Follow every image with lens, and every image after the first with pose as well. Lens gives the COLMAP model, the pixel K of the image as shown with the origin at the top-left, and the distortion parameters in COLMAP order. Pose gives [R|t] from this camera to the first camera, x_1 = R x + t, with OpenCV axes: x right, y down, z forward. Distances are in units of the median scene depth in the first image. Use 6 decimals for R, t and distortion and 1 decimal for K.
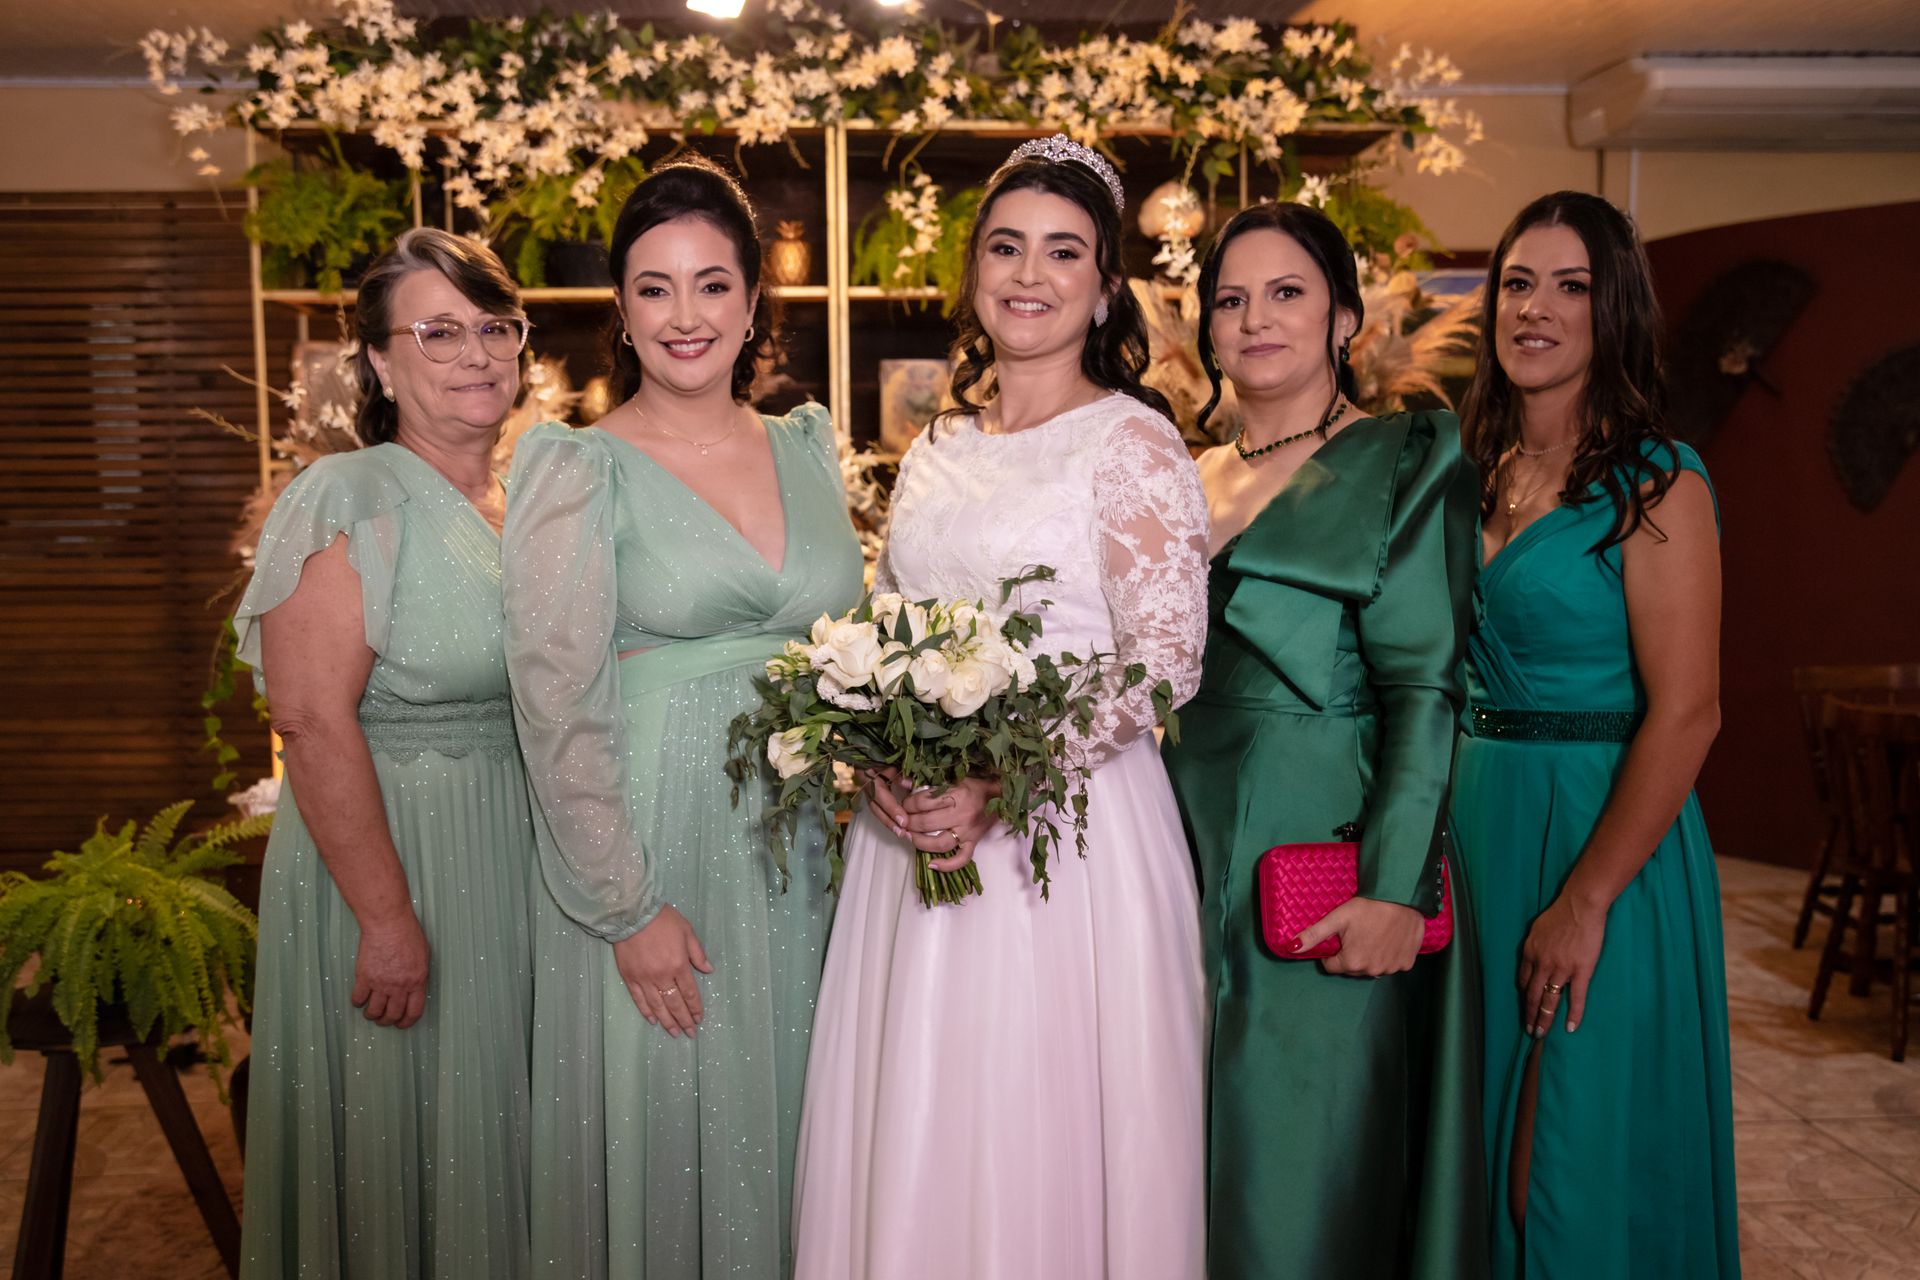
lens RADIAL K [[1857.5, 0, 935.7], [0, 1857.5, 657.7], [0, 0, 1]] dist [-0.046362, 0.123421]
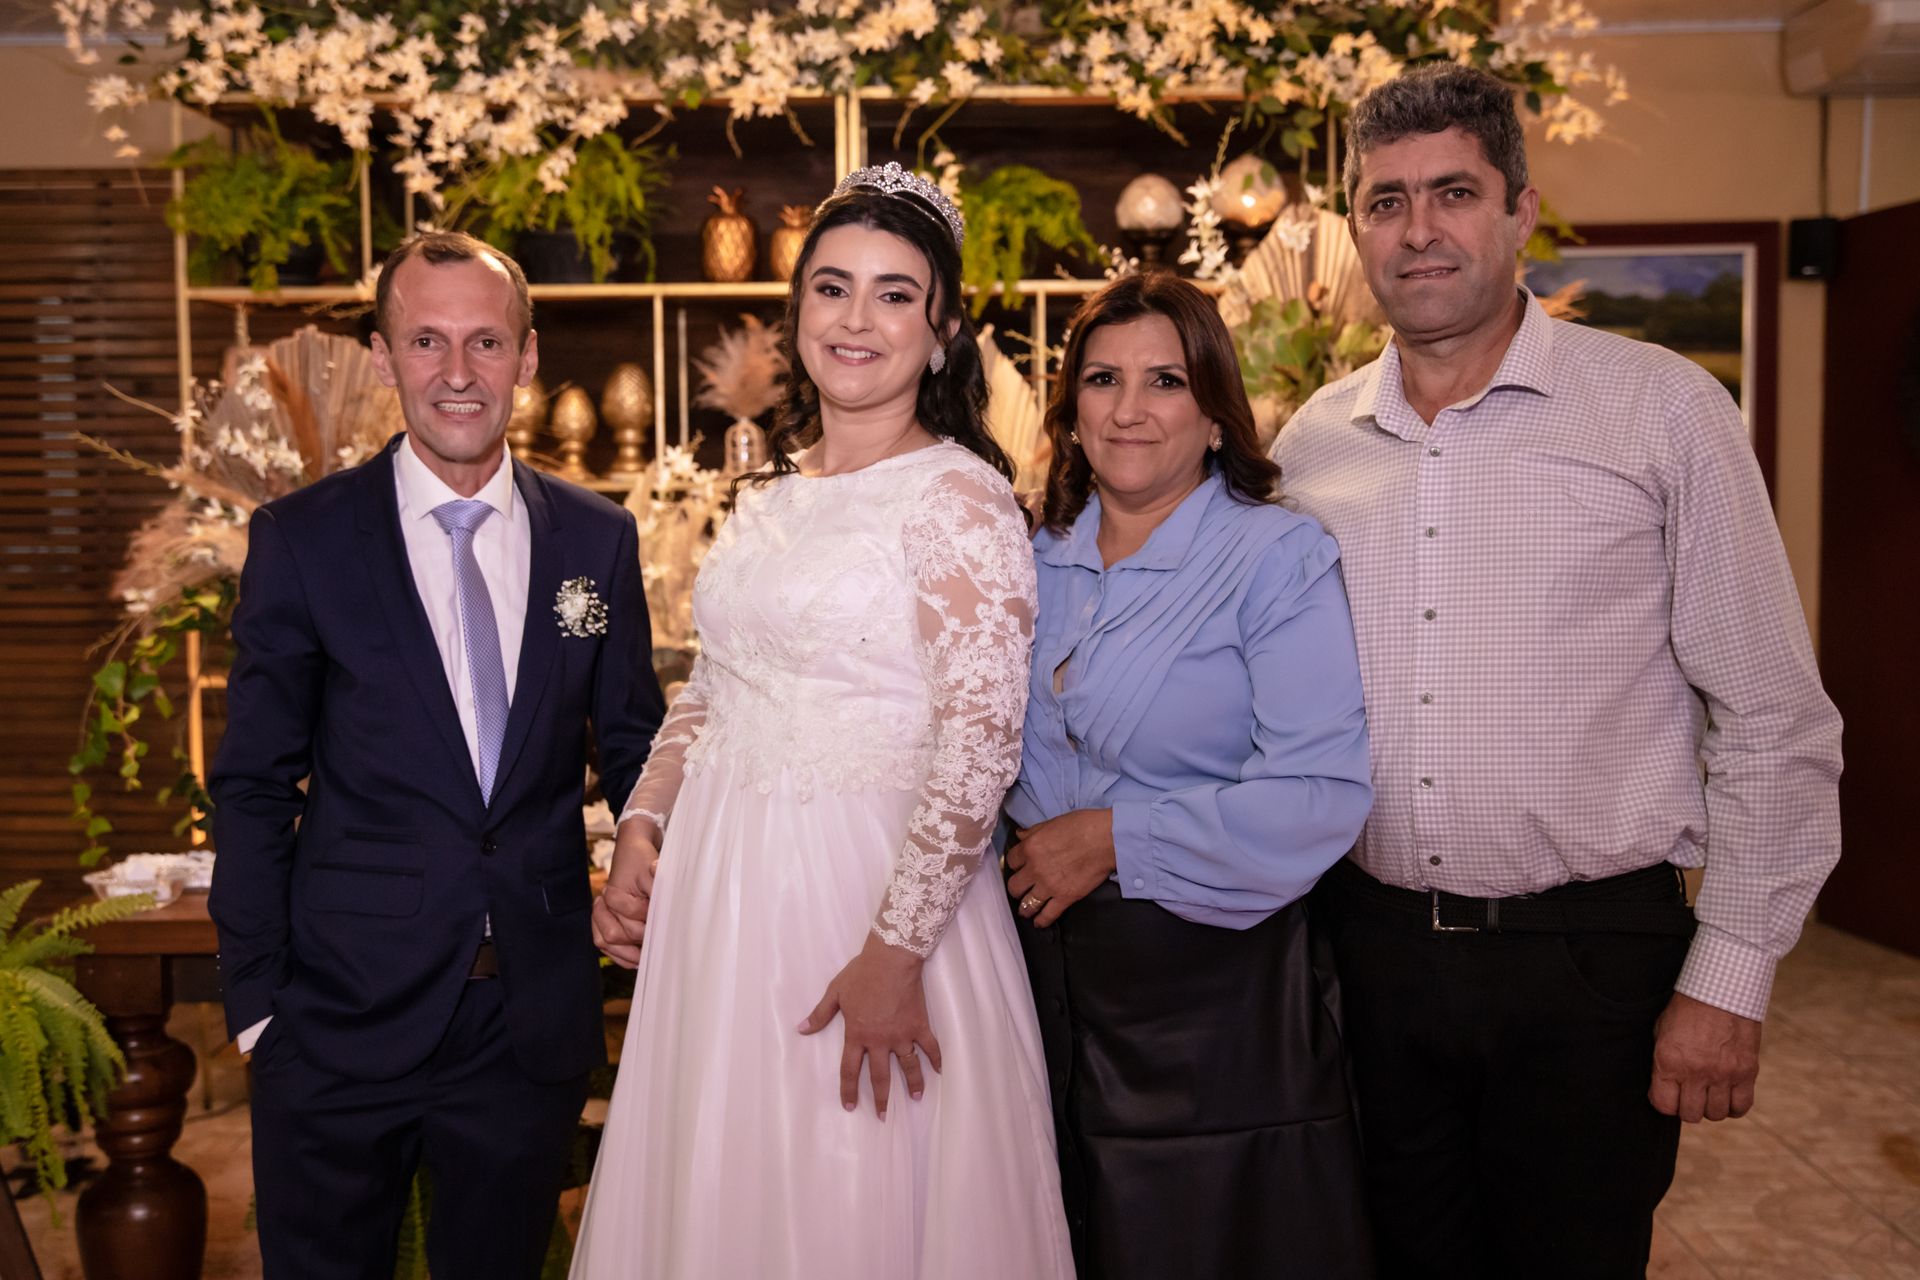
lens RADIAL K [[2273.1, 0, 933.9], [0, 2273.1, 638.8], [0, 0, 1]] dist [-0.008271, 0.170345]
pose [[0.997193, 0.007716, -0.074478, 0.067728], [-0.009724, 0.999598, -0.026625, -0.008640], [0.074243, 0.027274, 0.996867, -0.037763]]
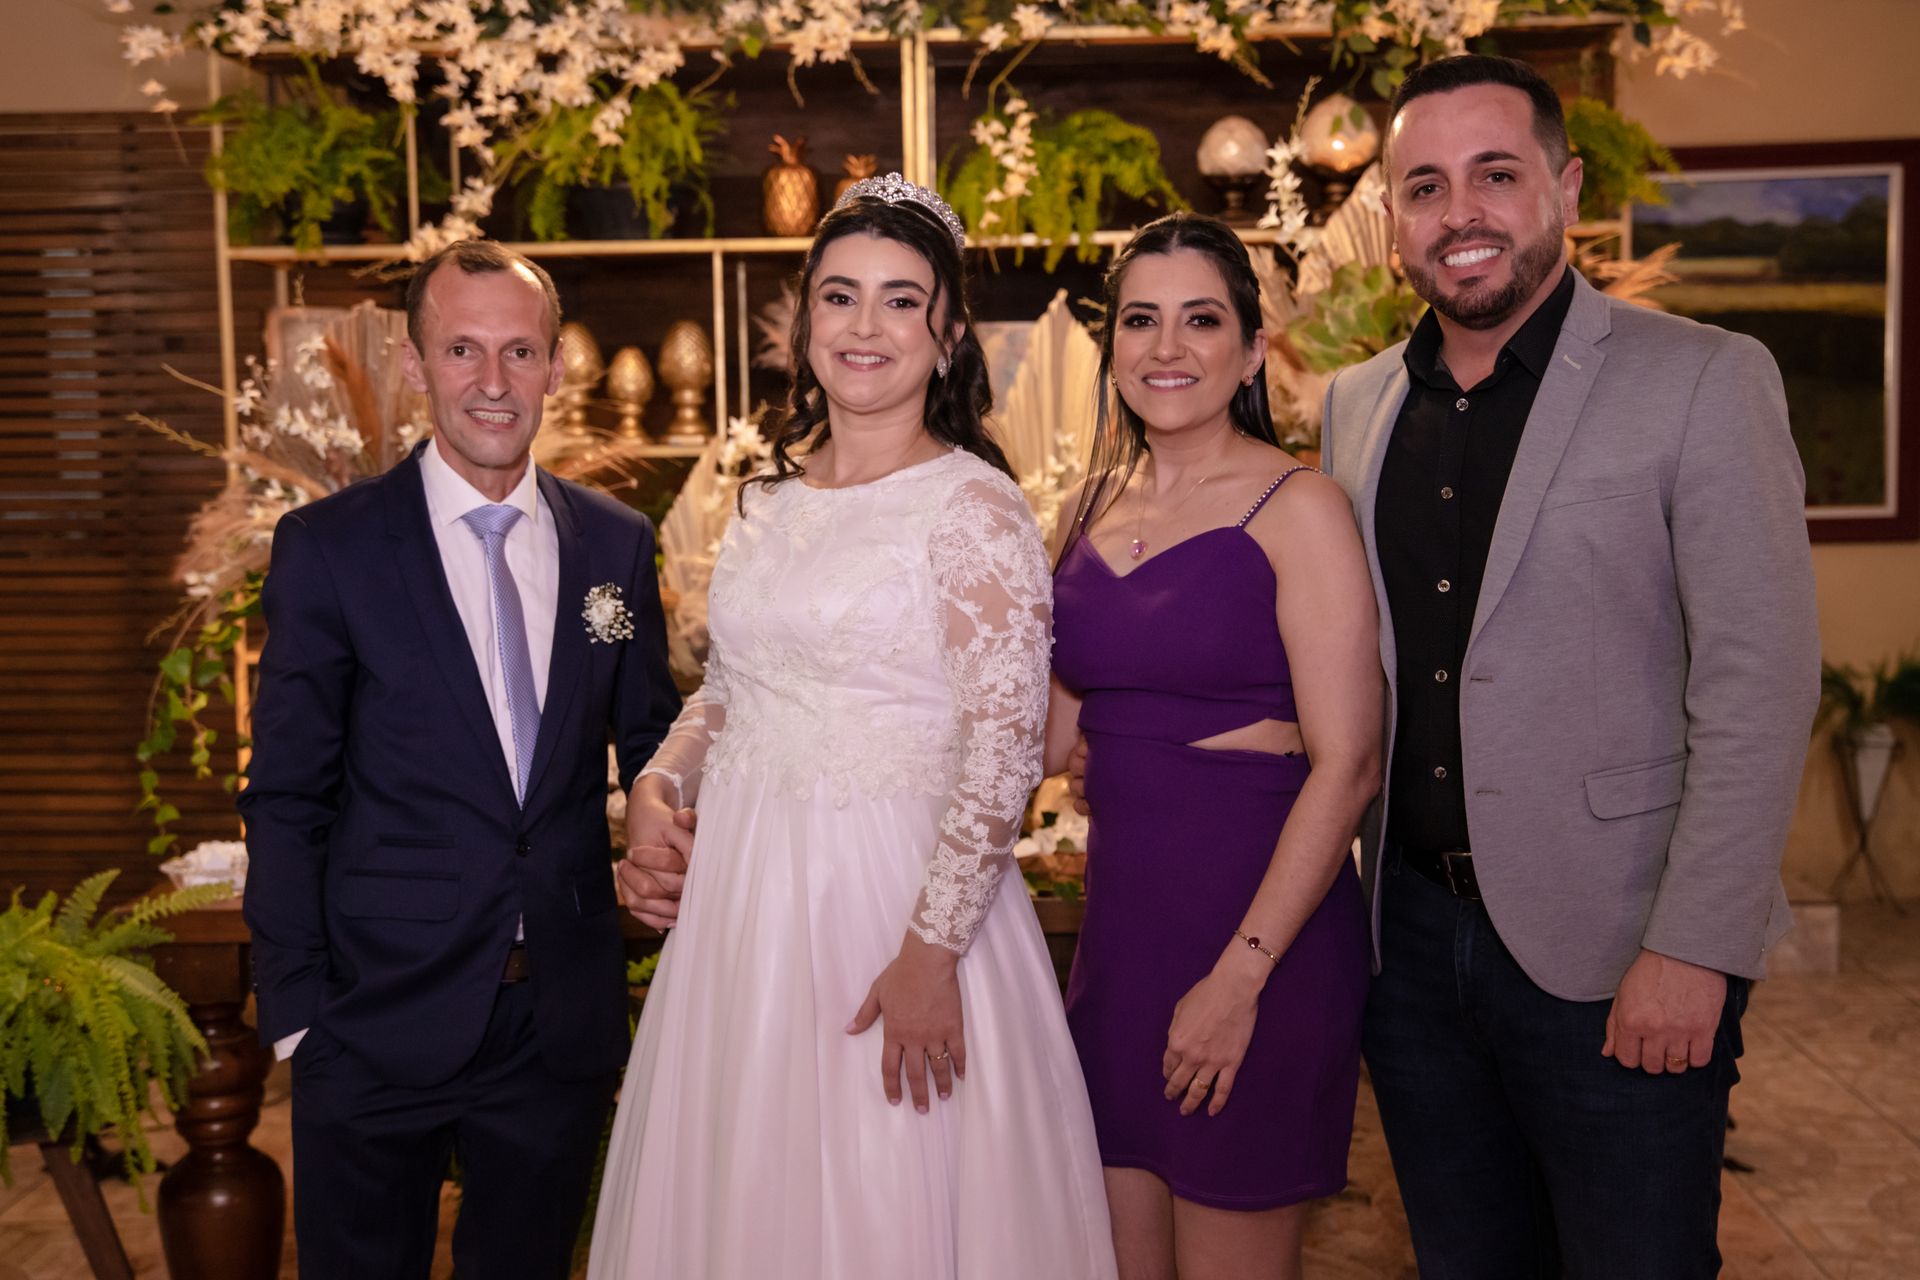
lens RADIAL K [[2560.7, 0, 939.4], [0, 2560.7, 639.0], [0, 0, 1]] dist [0.034702, 0.160084]
pose [[0.994701, 0.003599, -0.102746, 0.076017], [-0.003801, 0.999991, -0.001776, -0.021371], [0.102739, 0.002157, 0.994706, -0.123722]]
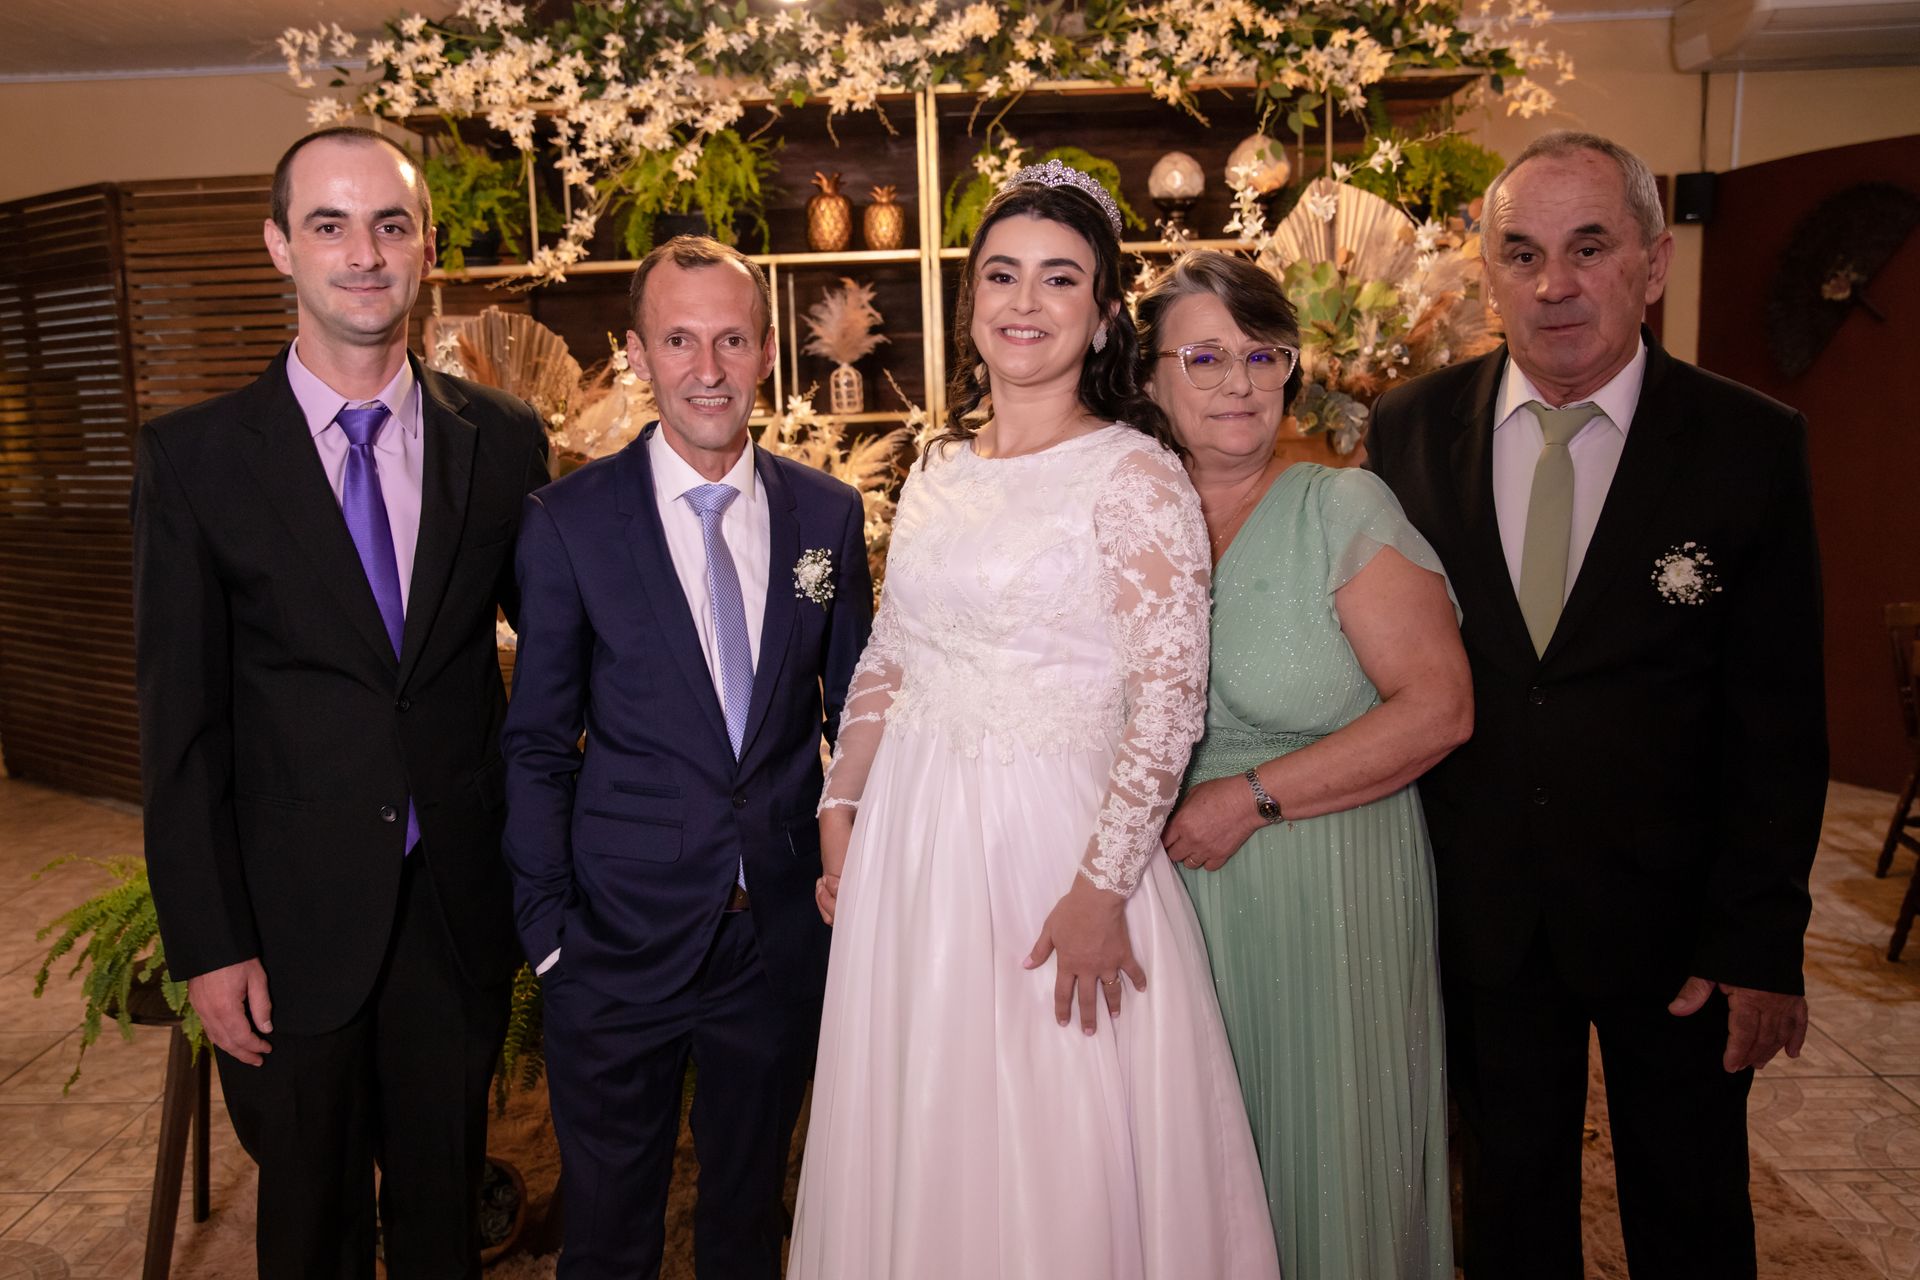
lens RADIAL K [[1683.8, 0, 910.7], [0, 1683.8, 670.8], [0, 0, 1]] dist [-0.070189, 0.102423]
pose [[0.994715, -0.003857, -0.102603, 0.033028], [0.011838, 0.996938, 0.077290, -0.038827], [0.101991, -0.078096, 0.991715, 0.053801]]
